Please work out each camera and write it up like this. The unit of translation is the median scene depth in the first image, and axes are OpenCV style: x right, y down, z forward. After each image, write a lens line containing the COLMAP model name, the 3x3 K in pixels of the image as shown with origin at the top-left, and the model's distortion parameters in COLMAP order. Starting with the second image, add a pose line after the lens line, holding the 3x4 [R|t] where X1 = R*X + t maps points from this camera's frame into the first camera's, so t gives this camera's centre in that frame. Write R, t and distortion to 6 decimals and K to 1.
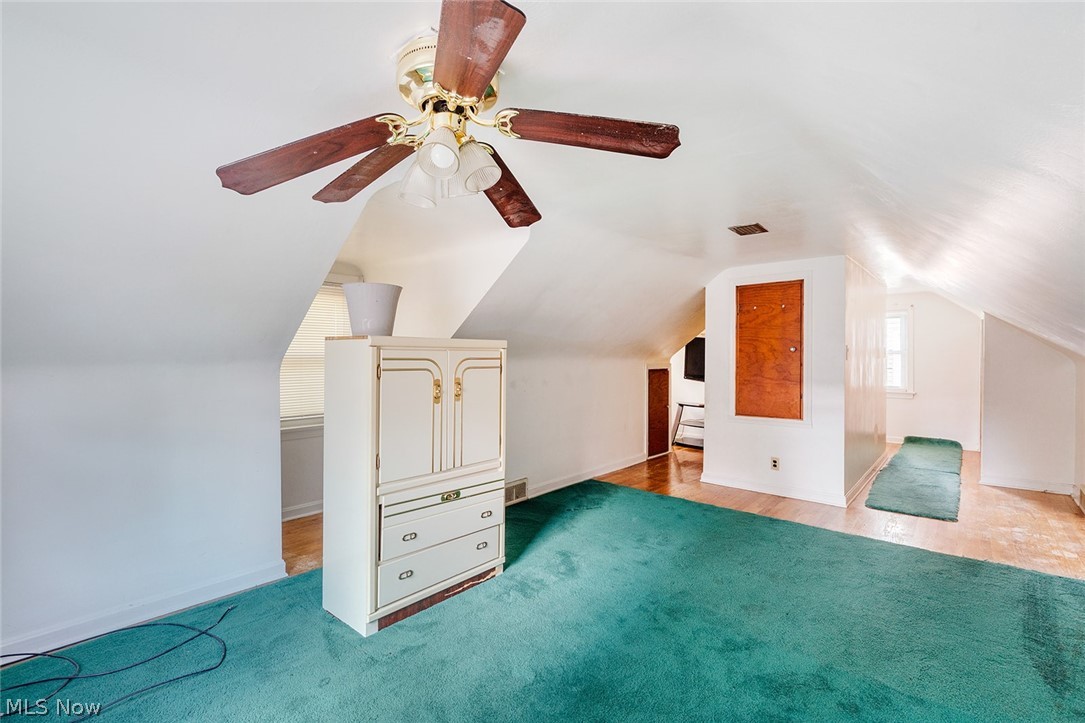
lens RADIAL K [[496.1, 0, 540.4], [0, 496.1, 357.6], [0, 0, 1]] dist [-0.002761, 0.000241]
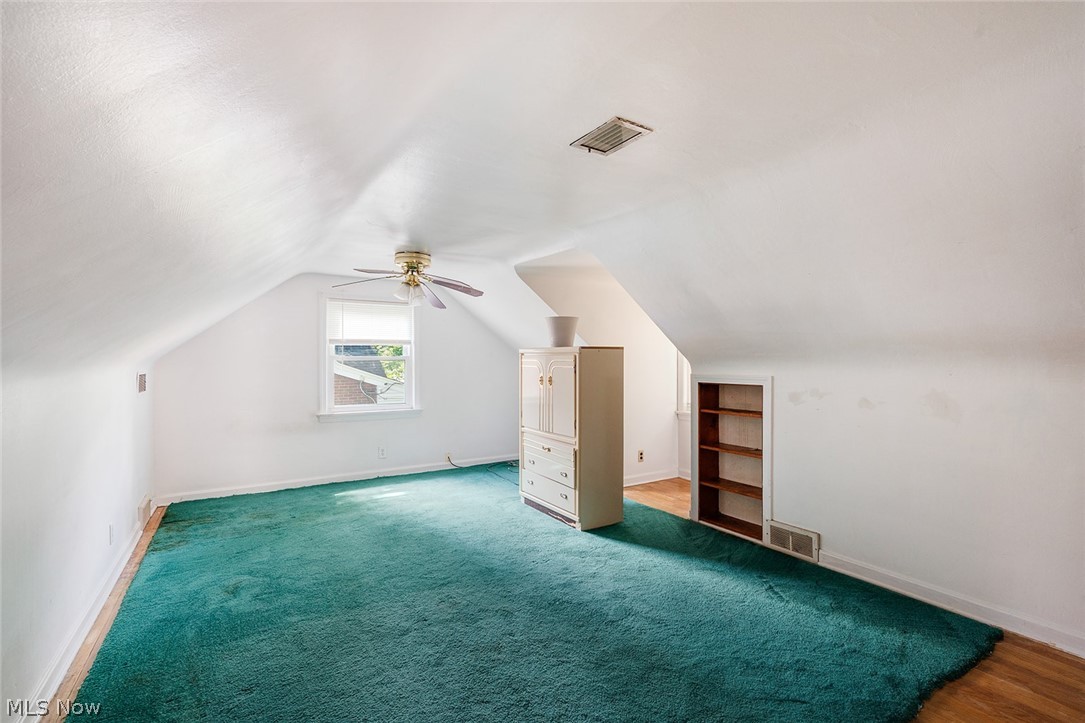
lens RADIAL K [[496.1, 0, 540.8], [0, 496.1, 360.3], [0, 0, 1]] dist [-0.002761, 0.000241]
pose [[-0.293986, 0.000163, -0.955810, 1.163659], [-0.005967, 0.999980, 0.002006, -0.002854], [0.955791, 0.006293, -0.293979, 1.275180]]
